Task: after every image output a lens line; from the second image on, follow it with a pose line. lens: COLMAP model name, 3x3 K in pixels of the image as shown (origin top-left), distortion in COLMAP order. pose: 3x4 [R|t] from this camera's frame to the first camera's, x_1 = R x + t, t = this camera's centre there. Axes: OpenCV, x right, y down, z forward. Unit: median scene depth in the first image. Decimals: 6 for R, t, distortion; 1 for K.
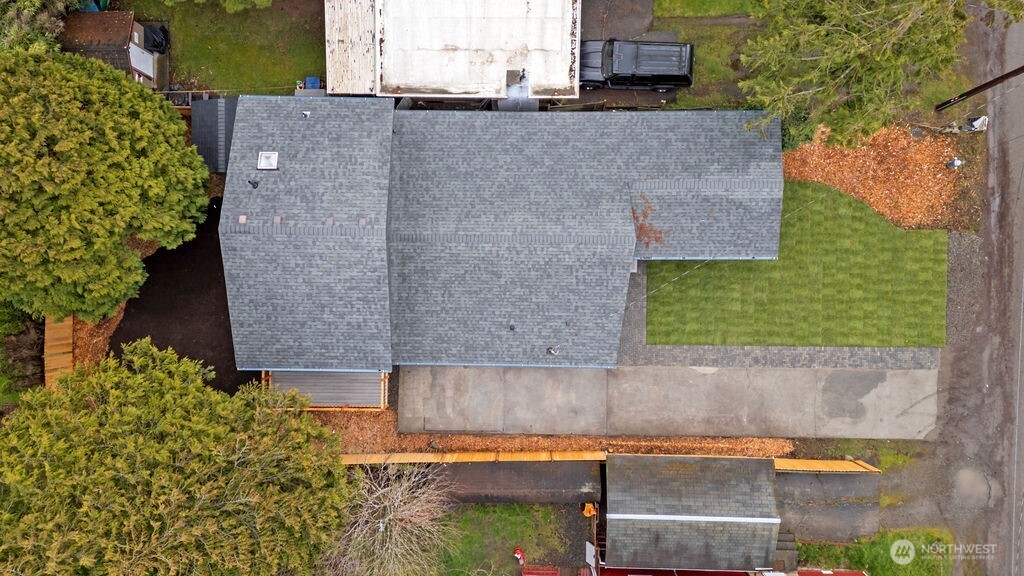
lens RADIAL K [[708.4, 0, 515.5], [0, 708.4, 282.7], [0, 0, 1]] dist [0.072555, -0.077101]
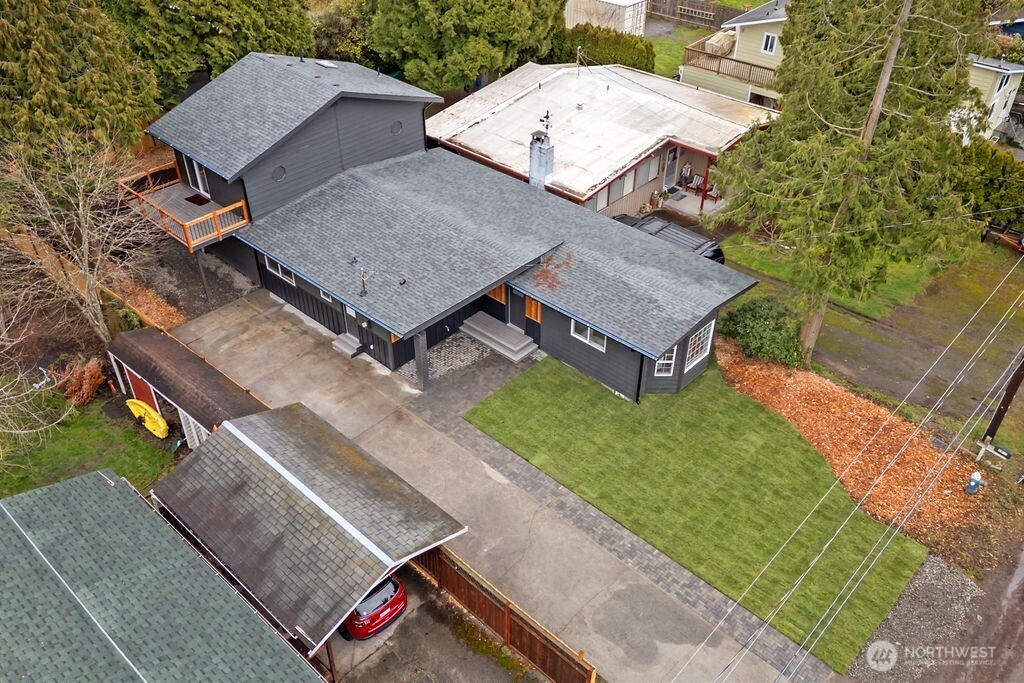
lens RADIAL K [[833.3, 0, 512.0], [0, 833.3, 341.5], [0, 0, 1]] dist [0.095473, -0.129277]
pose [[0.741734, 0.422275, -0.521070, 0.639789], [-0.670641, 0.457225, -0.584111, 0.518209], [-0.008409, 0.782706, 0.622334, 0.405488]]
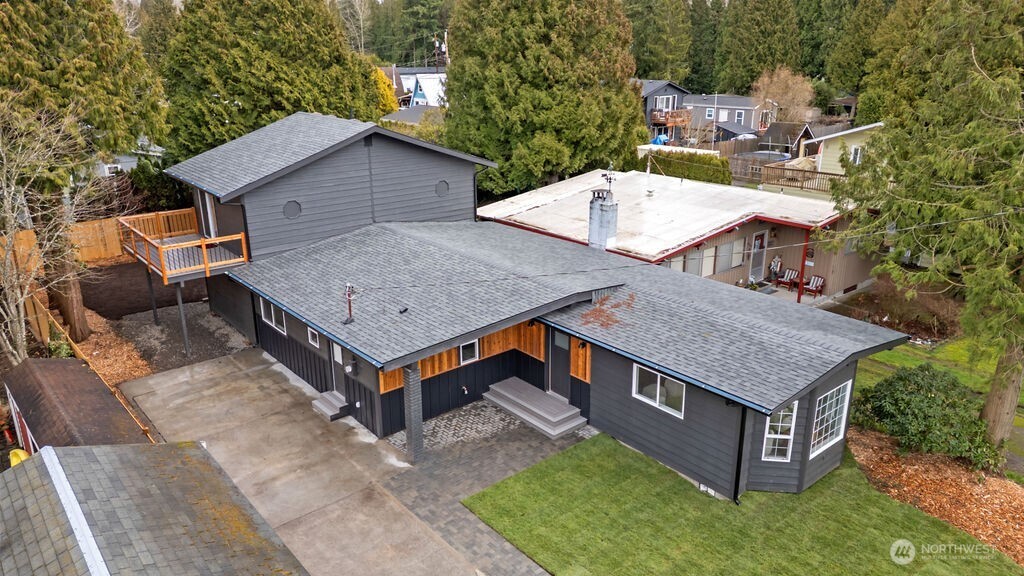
lens RADIAL K [[708.4, 0, 515.5], [0, 708.4, 282.7], [0, 0, 1]] dist [0.072555, -0.077101]
pose [[0.653401, 0.246243, -0.715844, 0.518773], [-0.757010, 0.215006, -0.617016, 0.323887], [0.001975, 0.945059, 0.326893, 0.703980]]
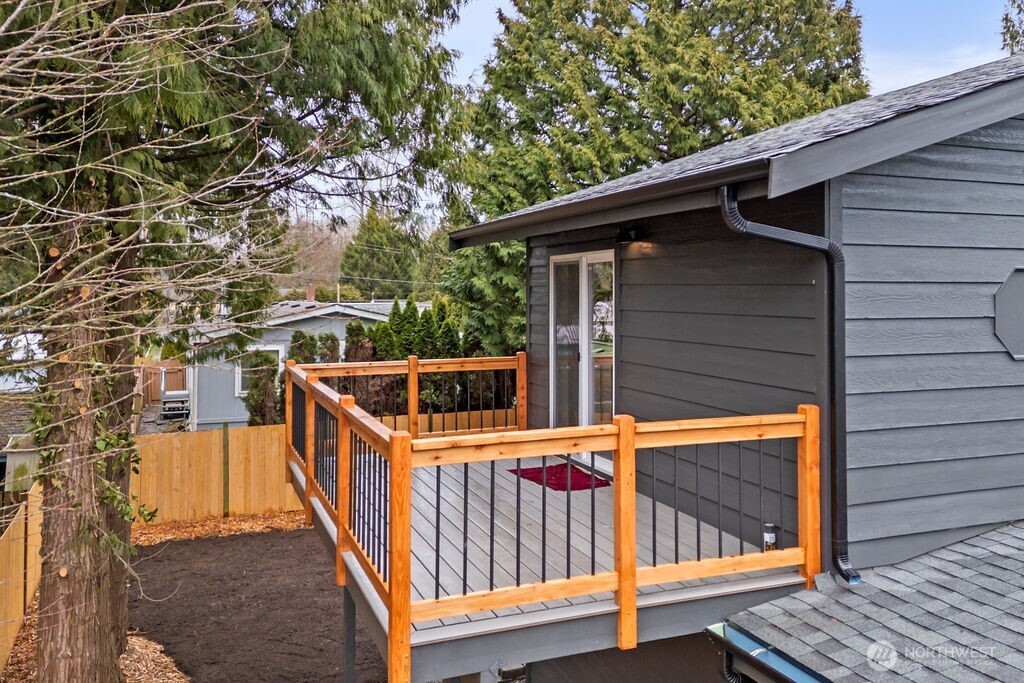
lens RADIAL K [[833.3, 0, 512.0], [0, 833.3, 341.5], [0, 0, 1]] dist [0.095473, -0.129277]
pose [[0.347405, 0.045409, -0.936615, -0.044317], [-0.937501, 0.038145, -0.345884, 0.185787], [0.020021, 0.998240, 0.055823, 0.864007]]
